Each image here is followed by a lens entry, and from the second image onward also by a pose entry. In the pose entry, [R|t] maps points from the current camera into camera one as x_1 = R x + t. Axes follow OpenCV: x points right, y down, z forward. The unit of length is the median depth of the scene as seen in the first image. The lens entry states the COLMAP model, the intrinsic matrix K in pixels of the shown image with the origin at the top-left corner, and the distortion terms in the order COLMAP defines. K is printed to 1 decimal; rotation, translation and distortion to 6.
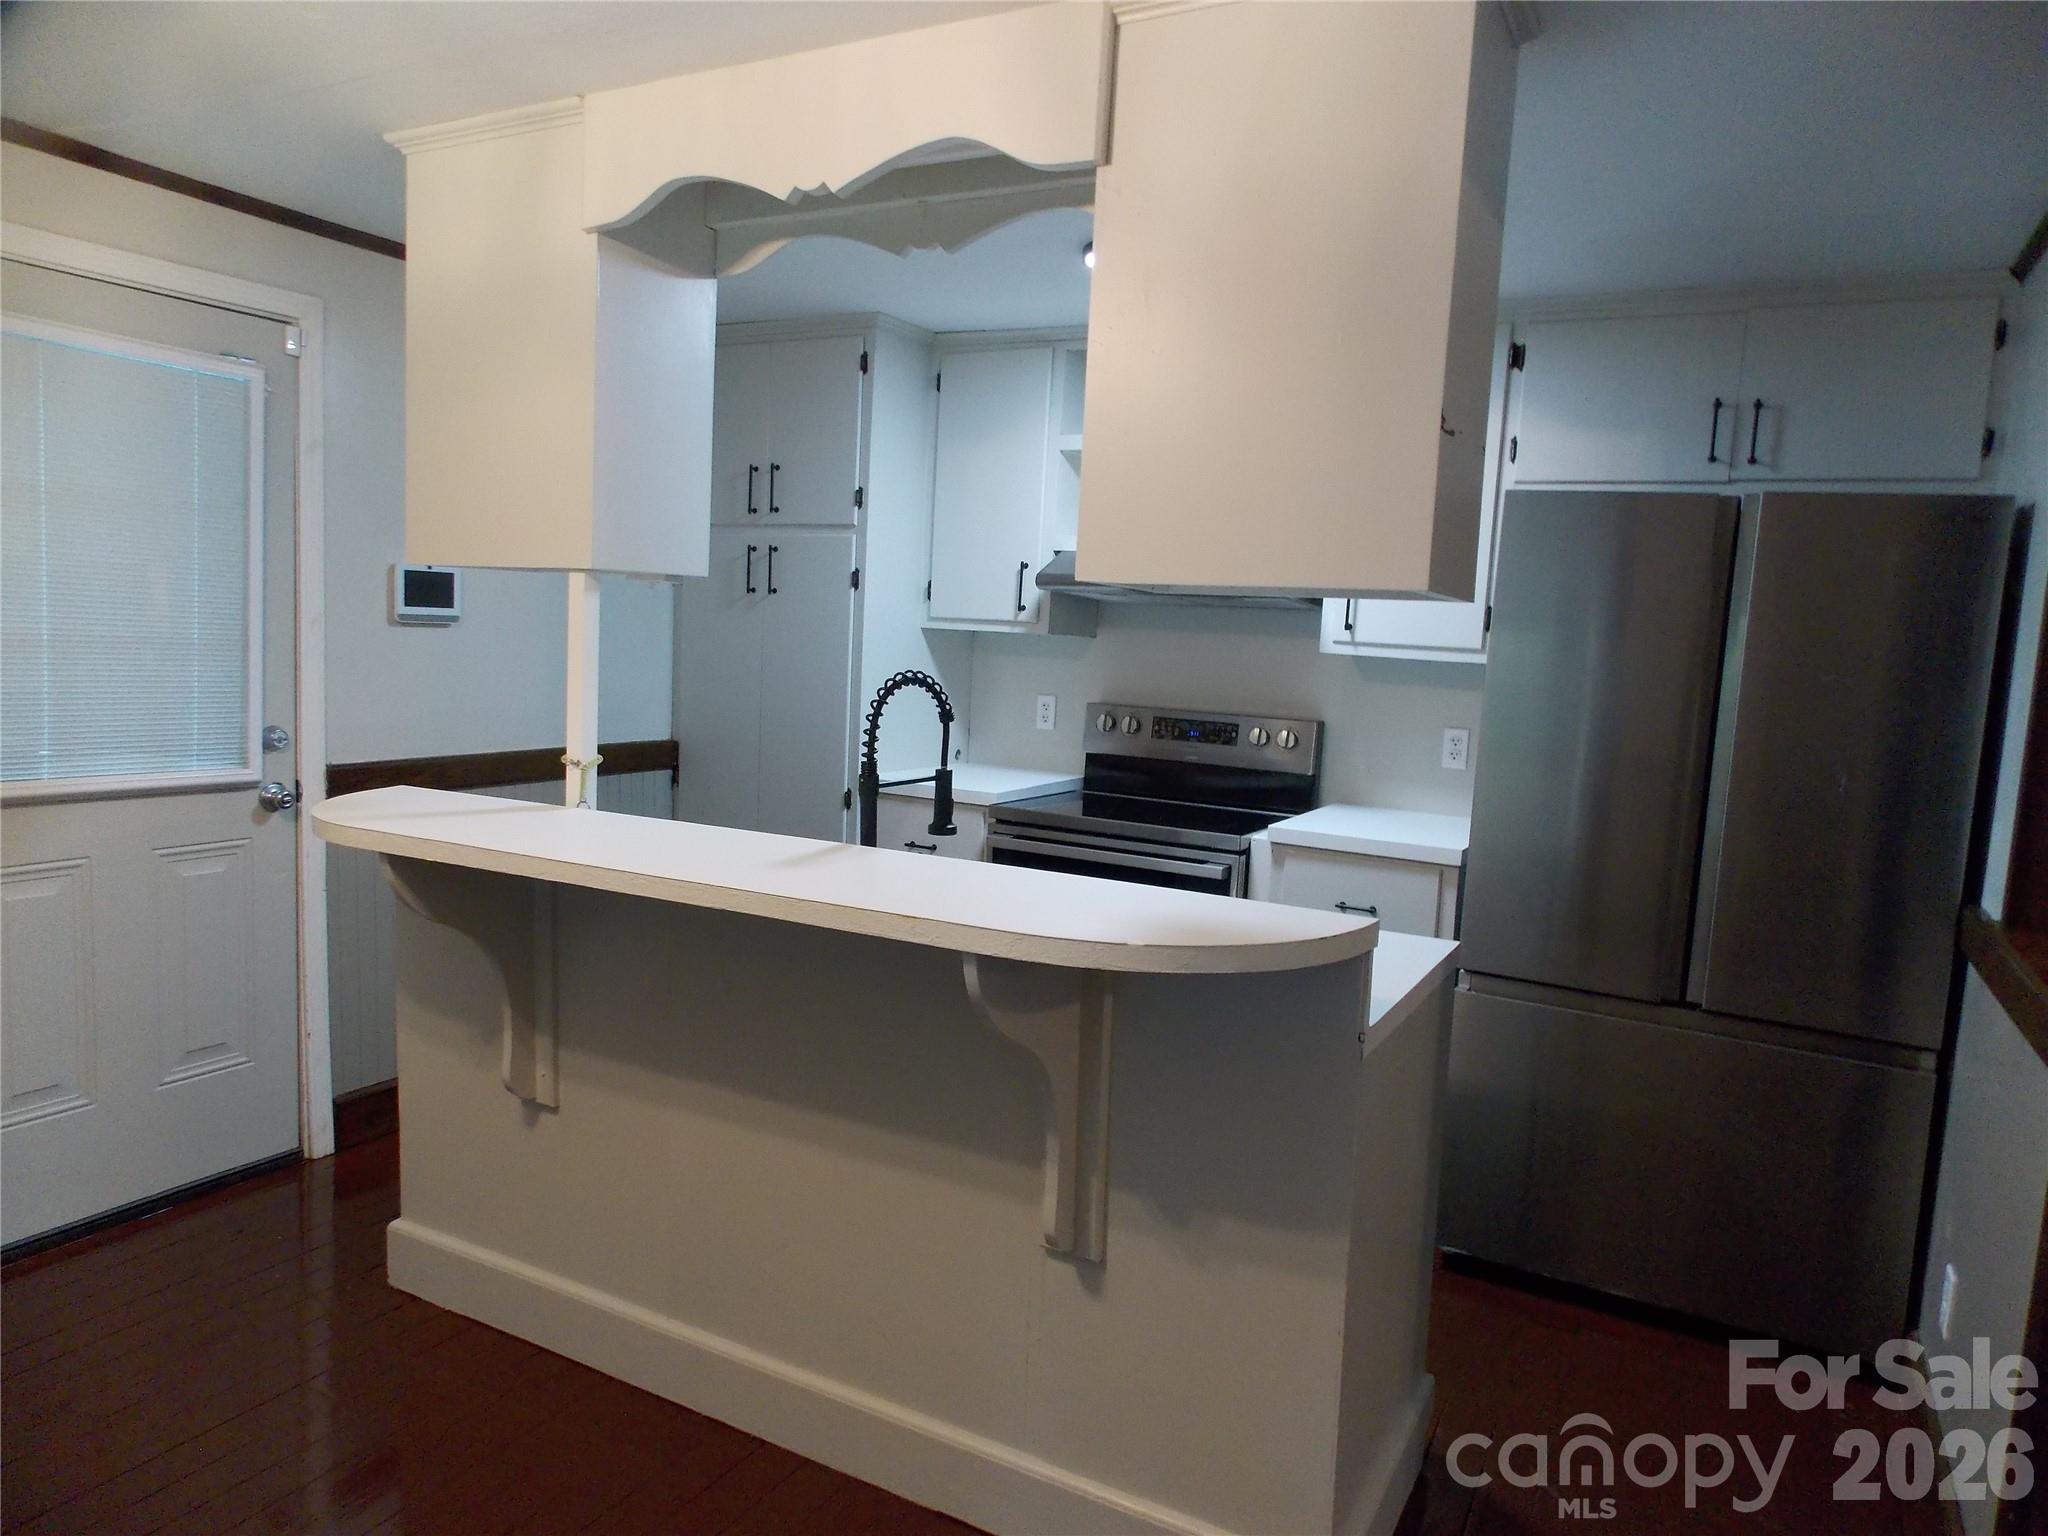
lens RADIAL K [[1359.0, 0, 1029.4], [0, 1359.0, 763.3], [0, 0, 1]] dist [0.020426, -0.001432]
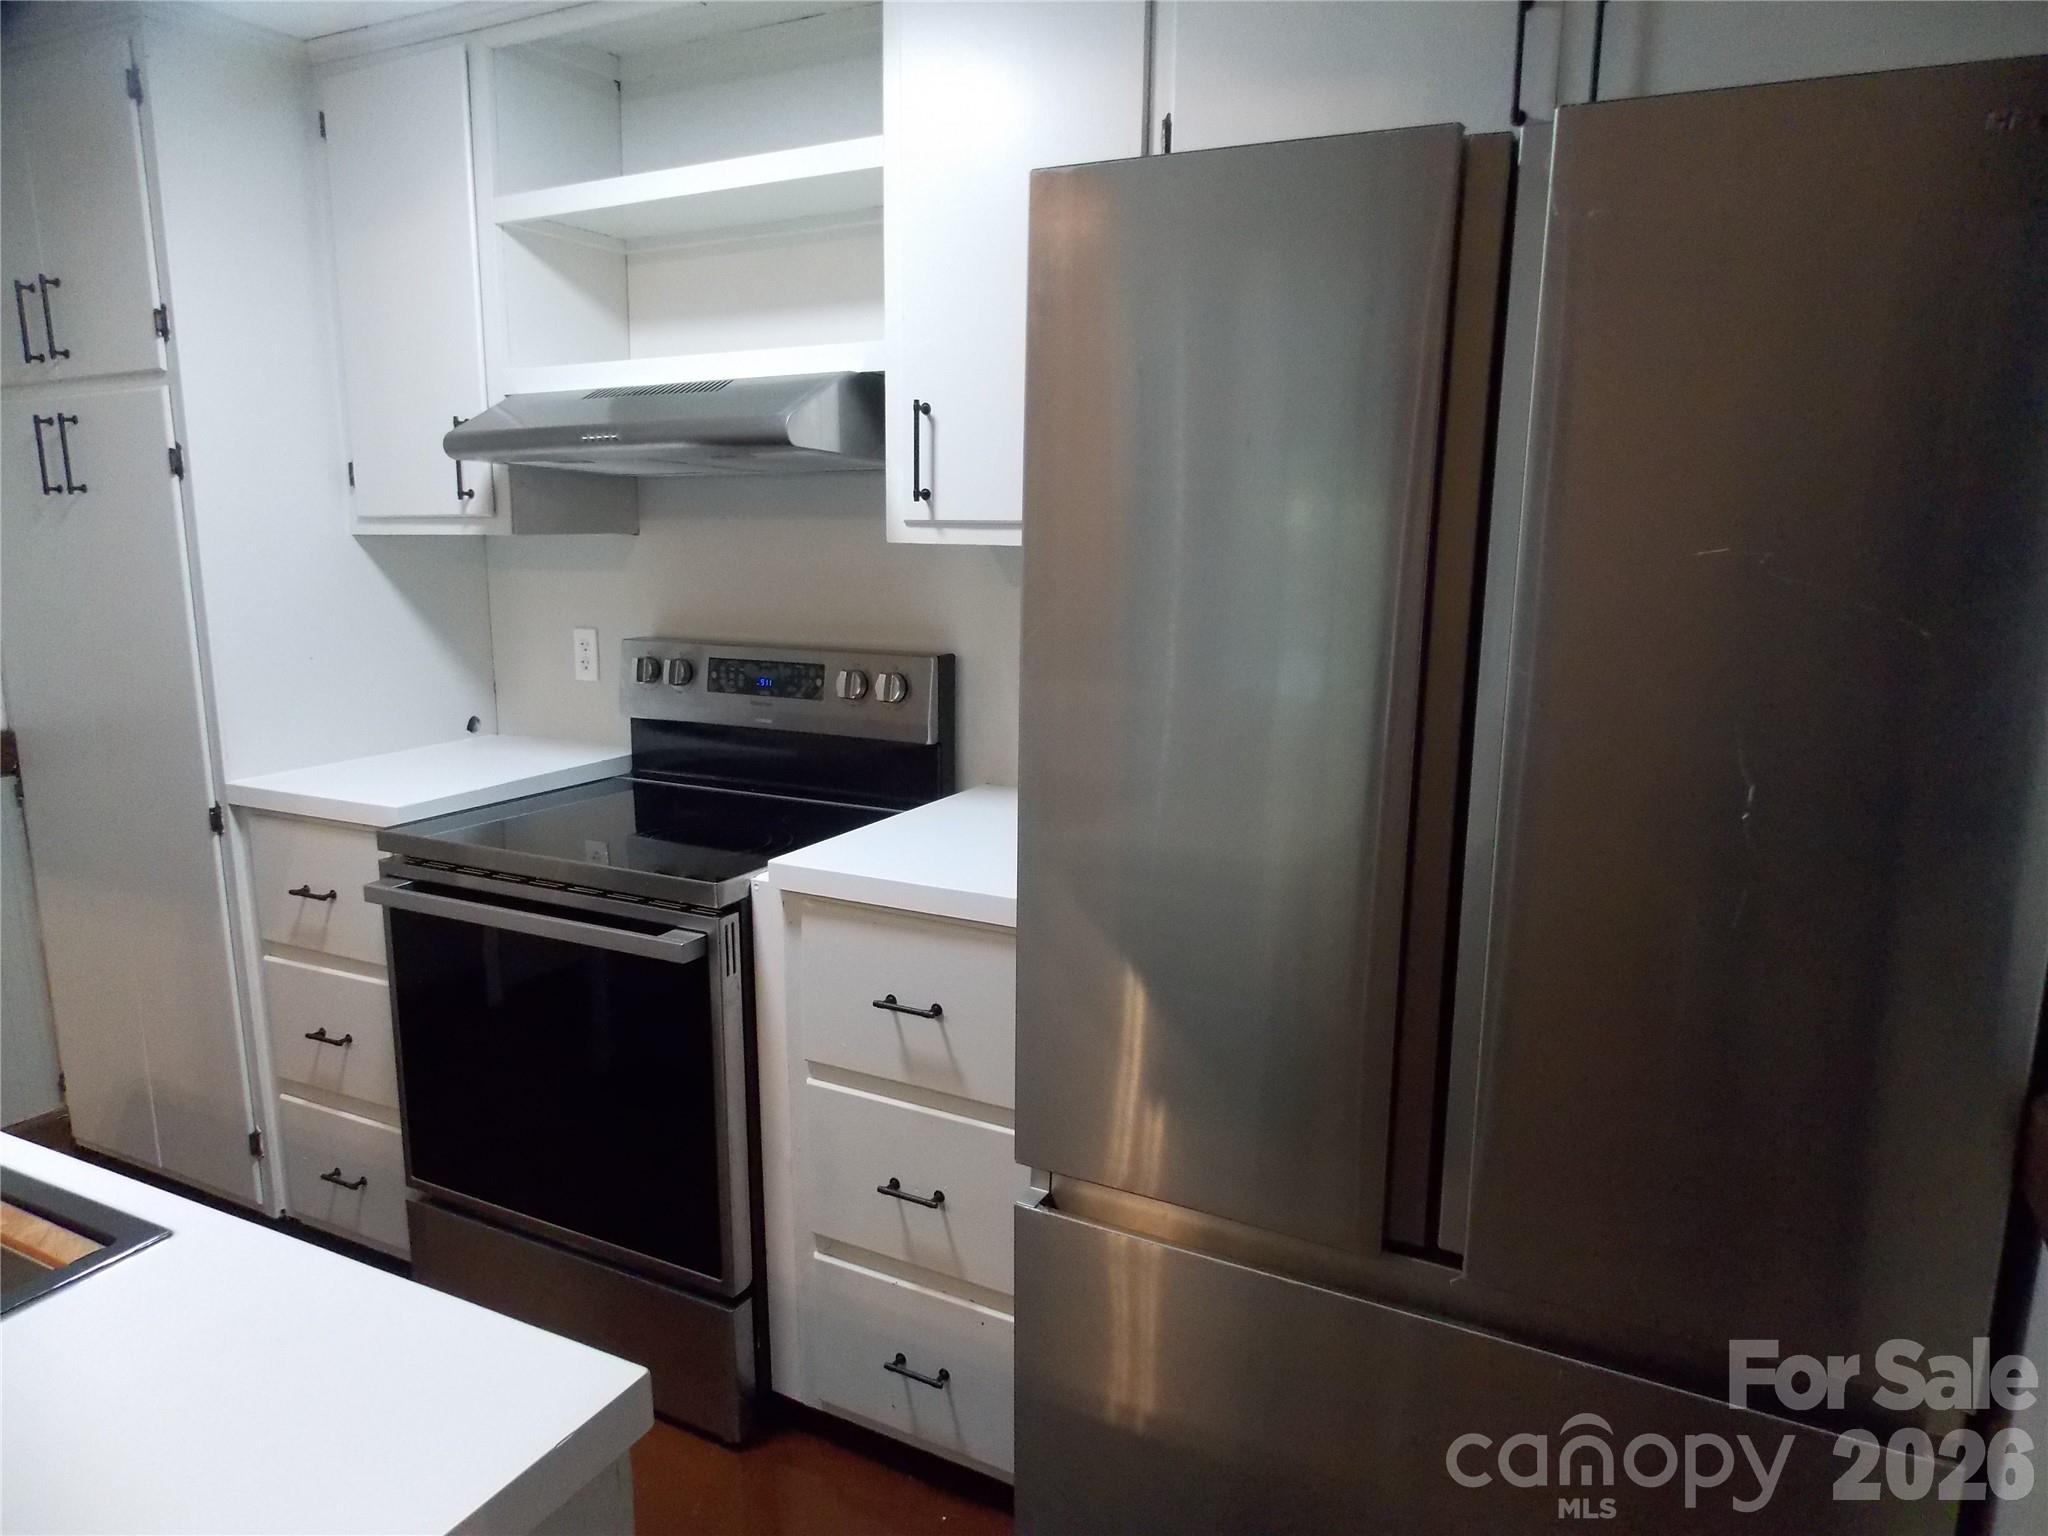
lens RADIAL K [[1359.0, 0, 1020.3], [0, 1359.0, 774.6], [0, 0, 1]] dist [0.020426, -0.001432]
pose [[0.998155, -0.054975, -0.025784, 0.252519], [0.057047, 0.994483, 0.088026, -0.028277], [0.020803, -0.089334, 0.995784, 0.381268]]
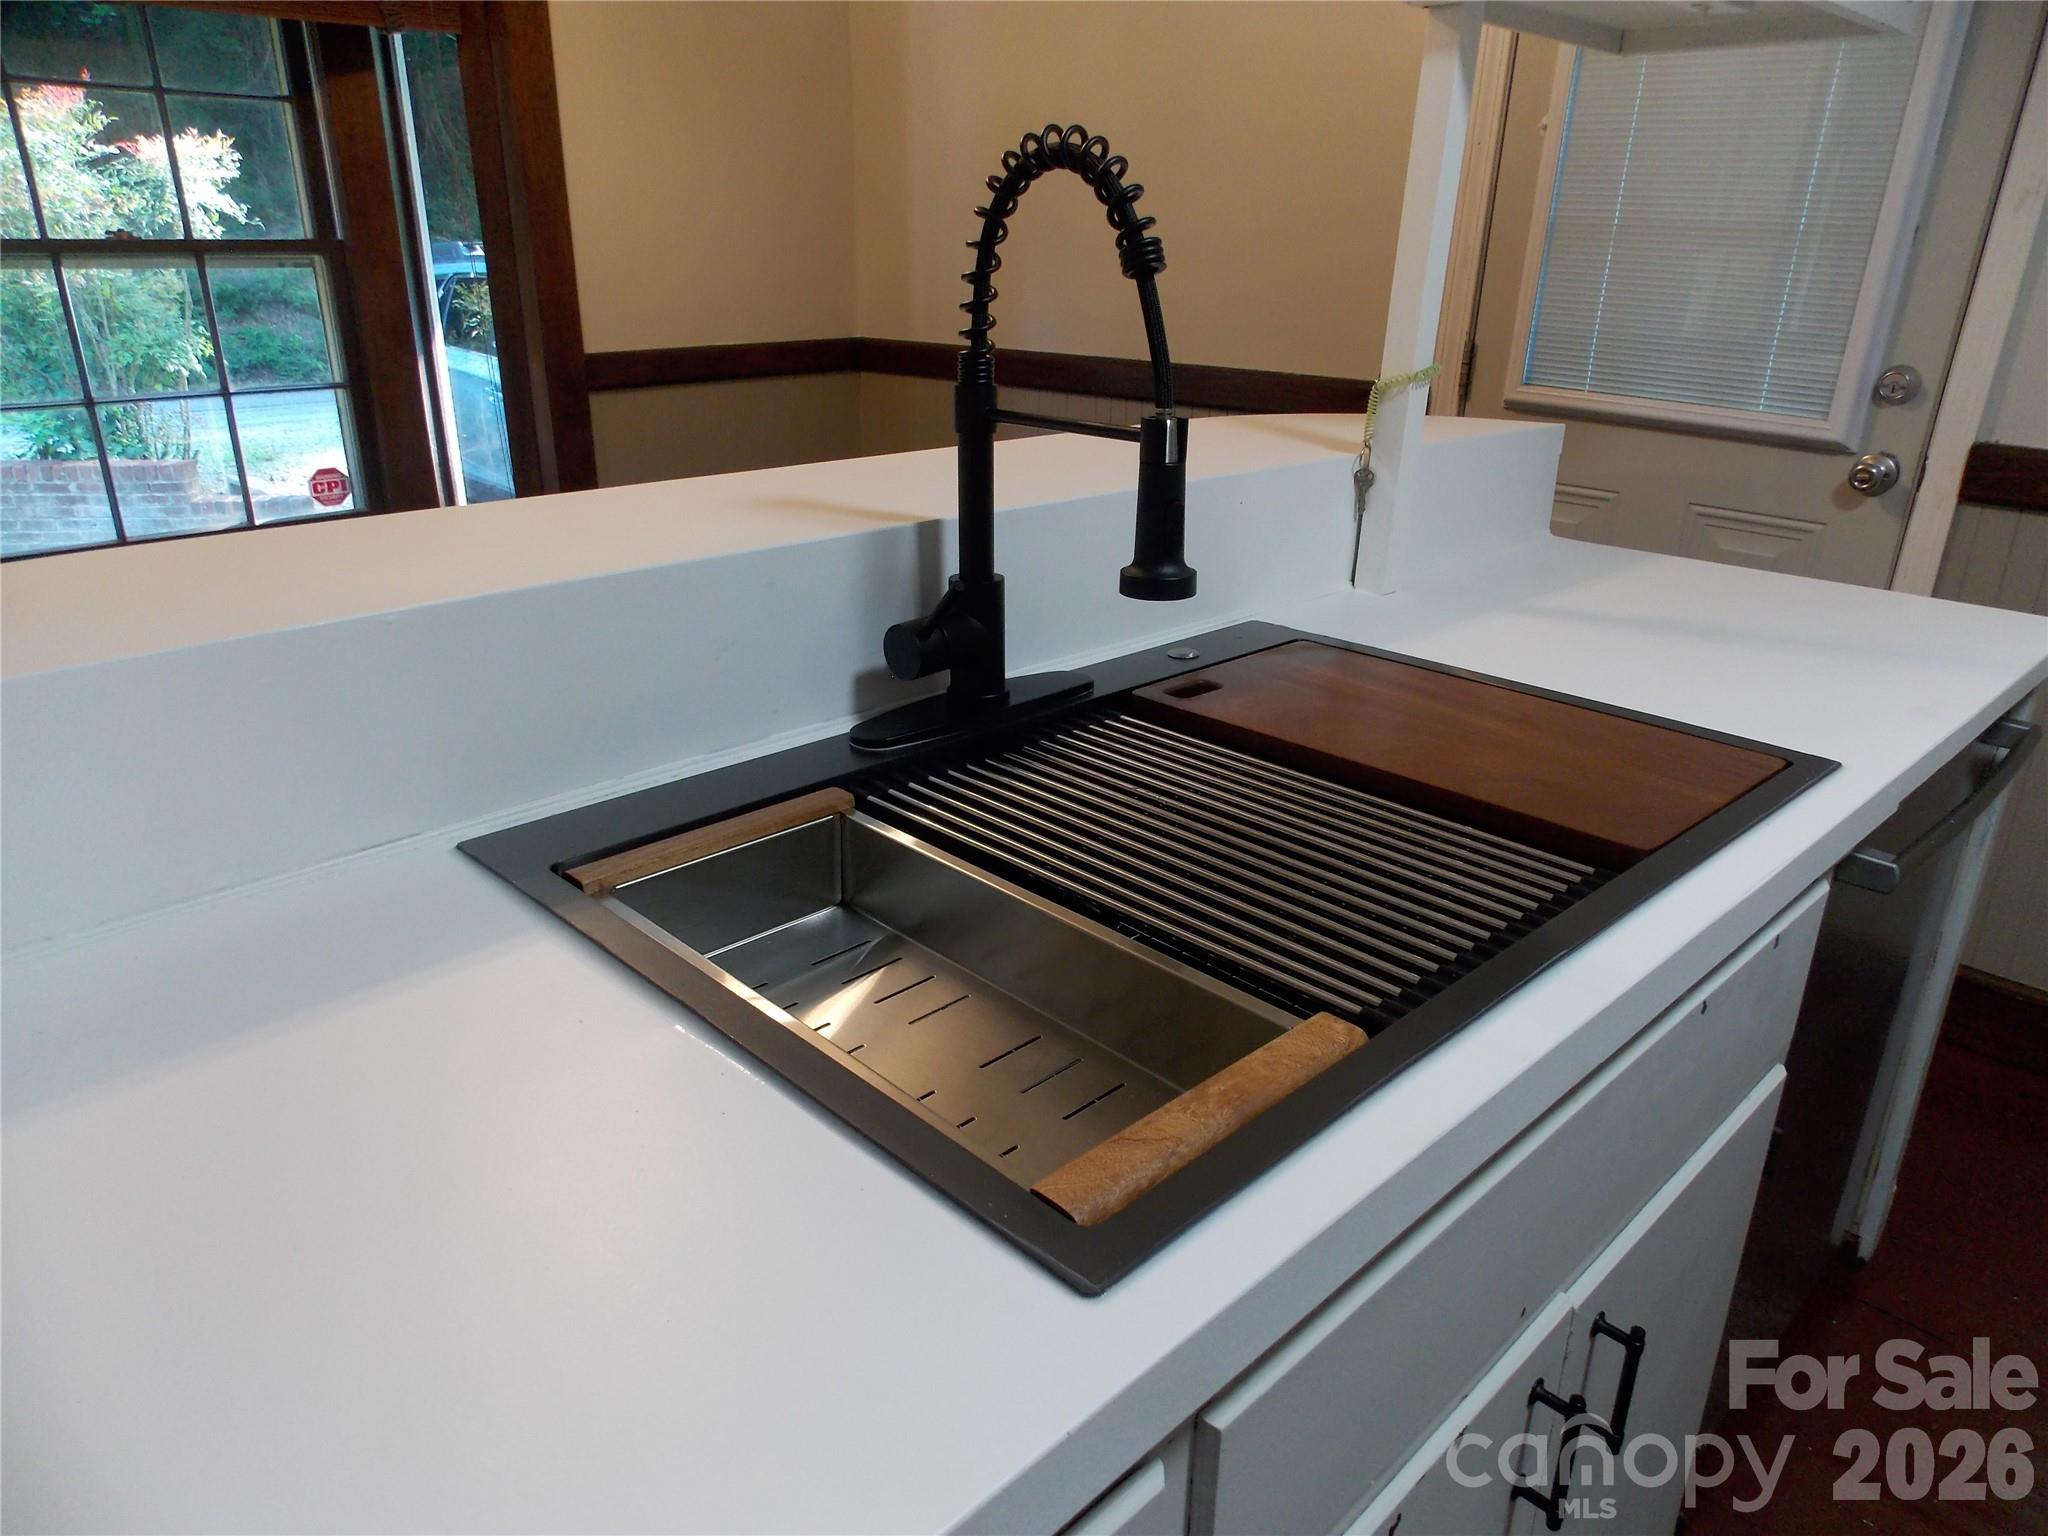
lens RADIAL K [[1359.0, 0, 1030.7], [0, 1359.0, 767.3], [0, 0, 1]] dist [0.020426, -0.001432]
pose [[-0.302733, 0.302916, -0.903656, 0.365858], [-0.140504, 0.923604, 0.356673, -0.037939], [0.942662, 0.234944, -0.237045, 1.202661]]
